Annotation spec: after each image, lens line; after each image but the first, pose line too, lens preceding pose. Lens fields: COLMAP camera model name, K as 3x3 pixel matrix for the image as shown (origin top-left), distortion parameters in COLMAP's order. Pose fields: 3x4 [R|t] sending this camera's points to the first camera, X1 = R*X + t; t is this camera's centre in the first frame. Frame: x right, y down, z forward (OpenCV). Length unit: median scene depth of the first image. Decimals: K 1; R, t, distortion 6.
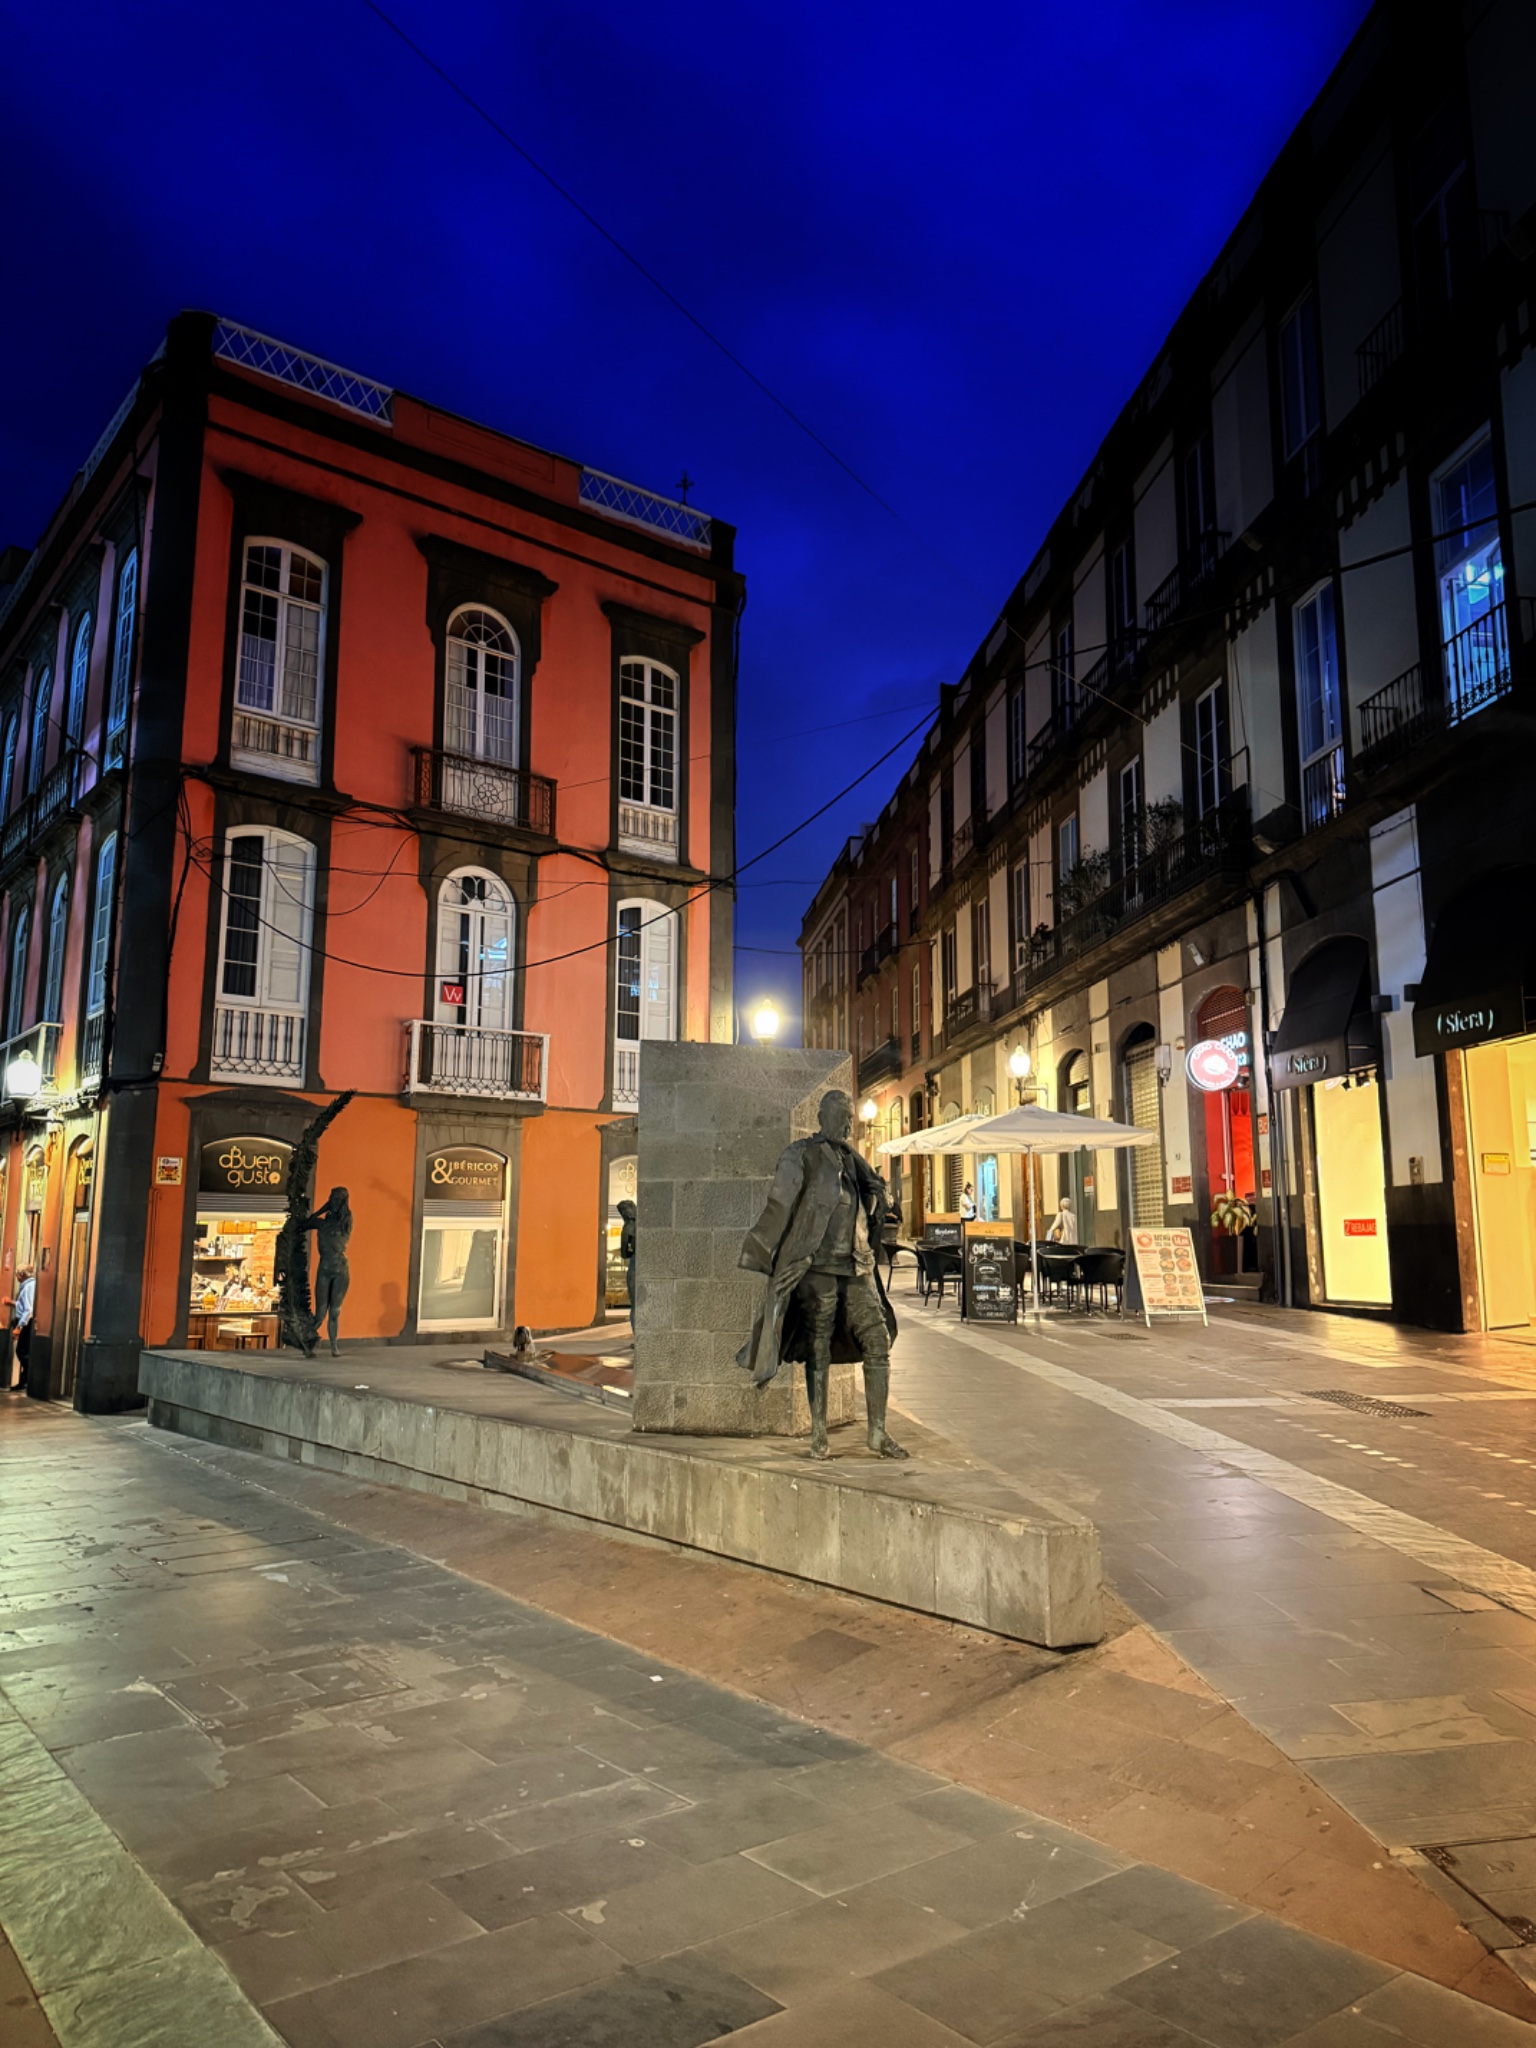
lens RADIAL K [[1404.1, 0, 774.3], [0, 1404.1, 1010.0], [0, 0, 1]] dist [0.191176, -0.403016]
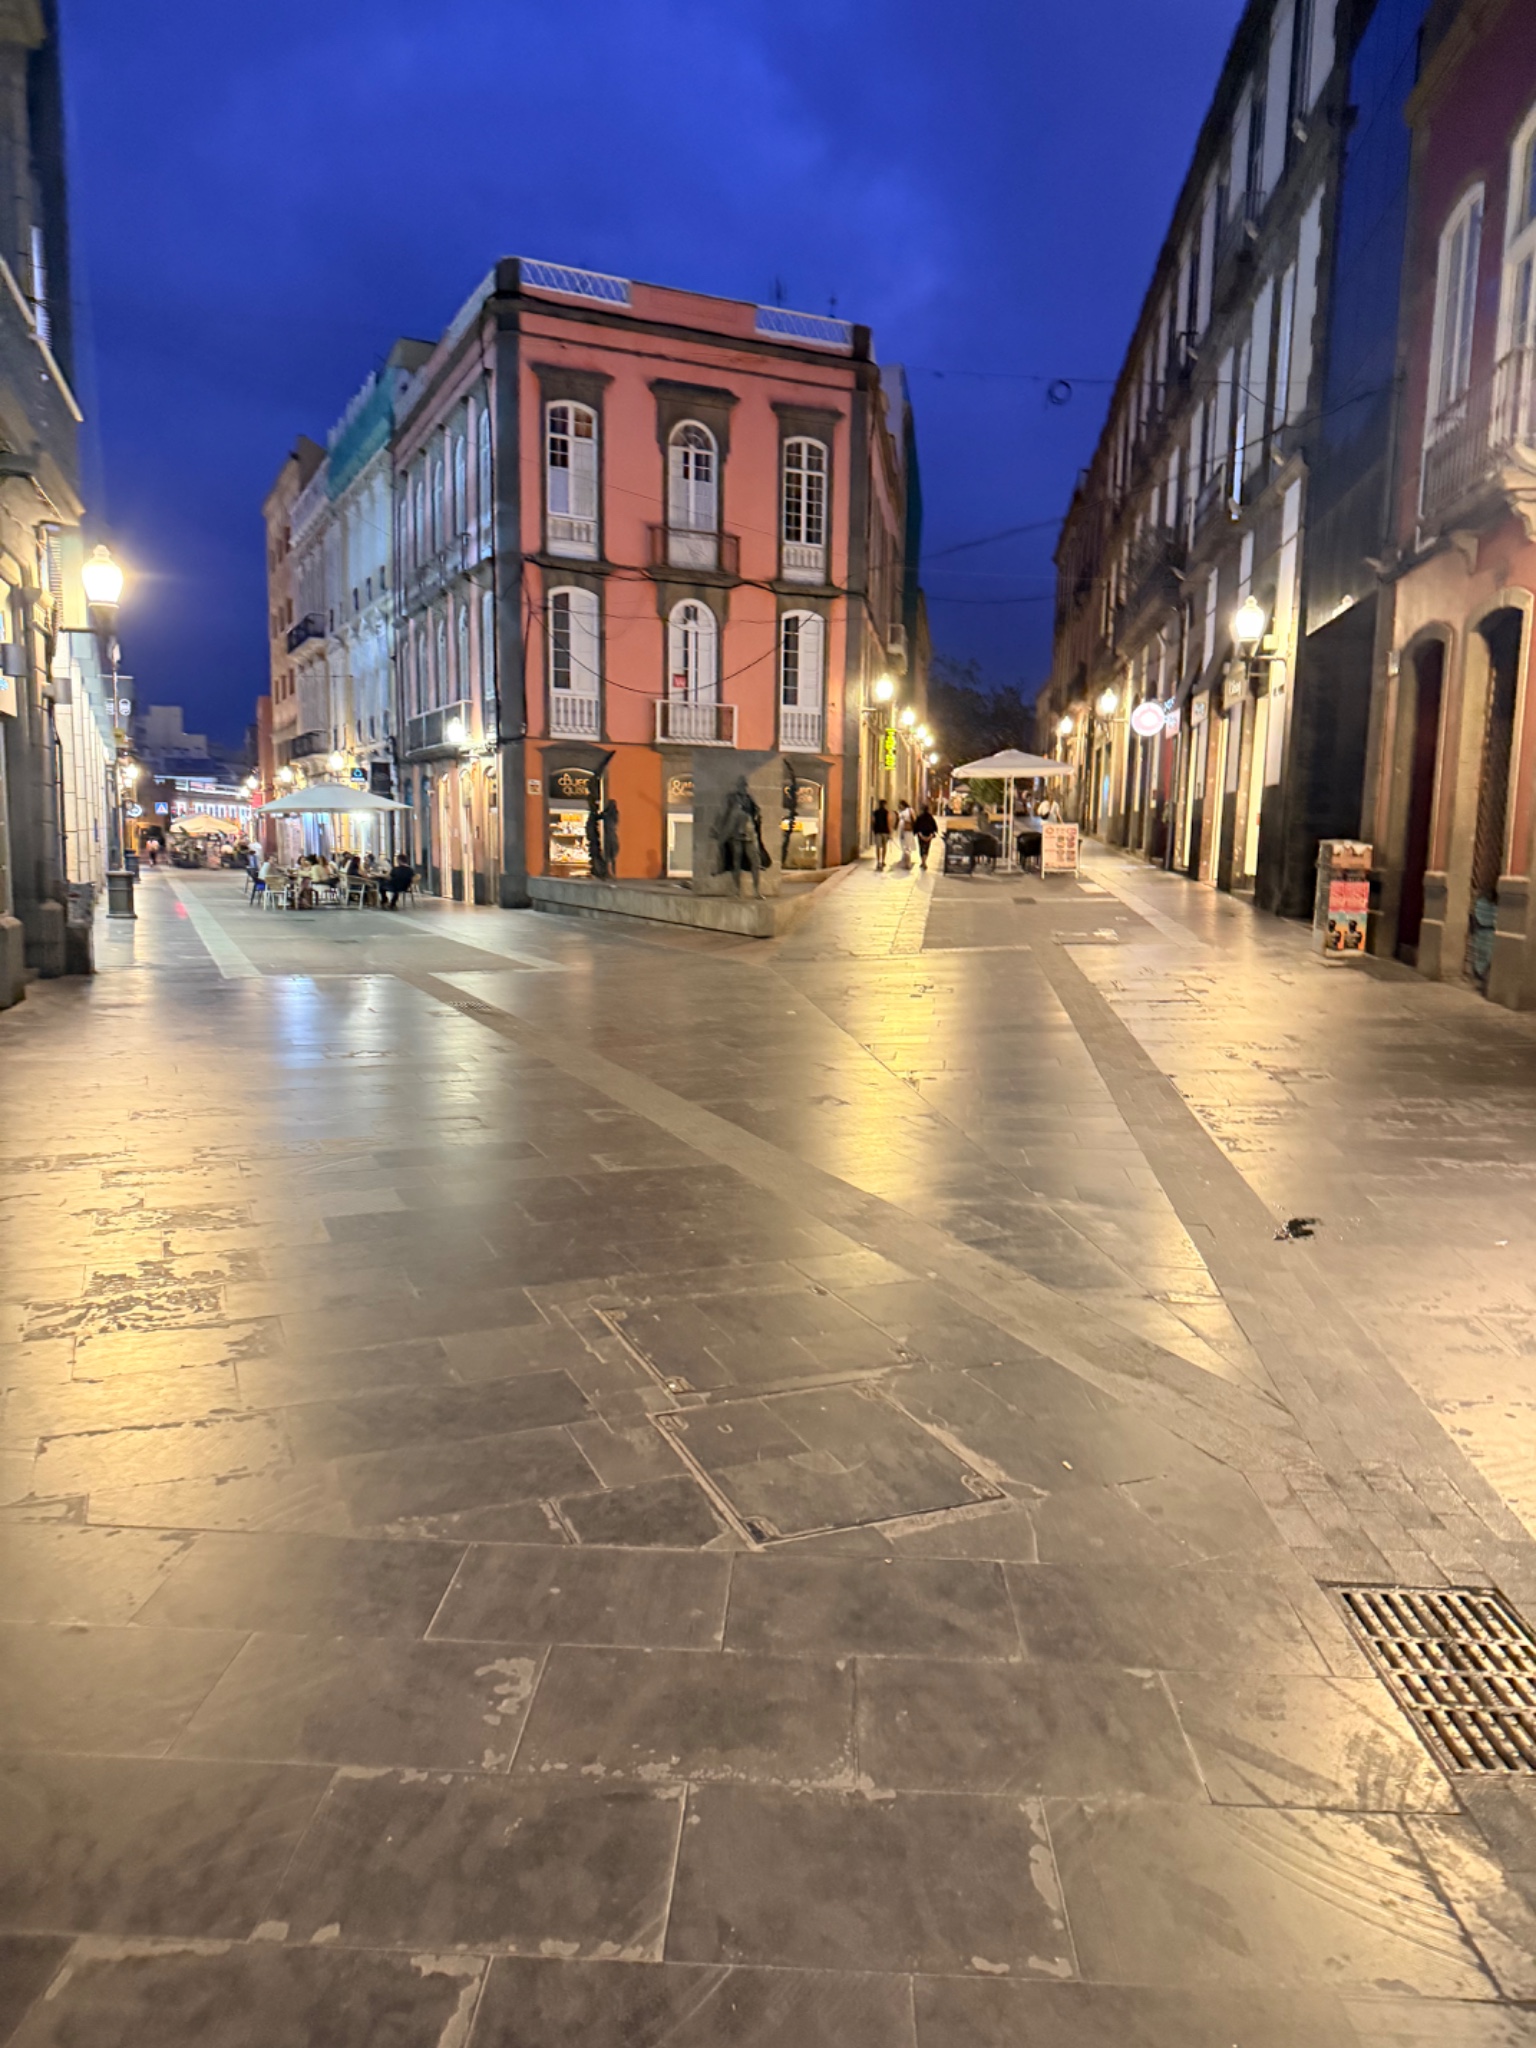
lens RADIAL K [[1404.1, 0, 774.3], [0, 1404.1, 1010.0], [0, 0, 1]] dist [0.191176, -0.403016]
pose [[0.971358, 0.042766, -0.233739, 0.295249], [0.025064, 0.959743, 0.279758, -0.106031], [0.236294, -0.277604, 0.931183, -0.658921]]
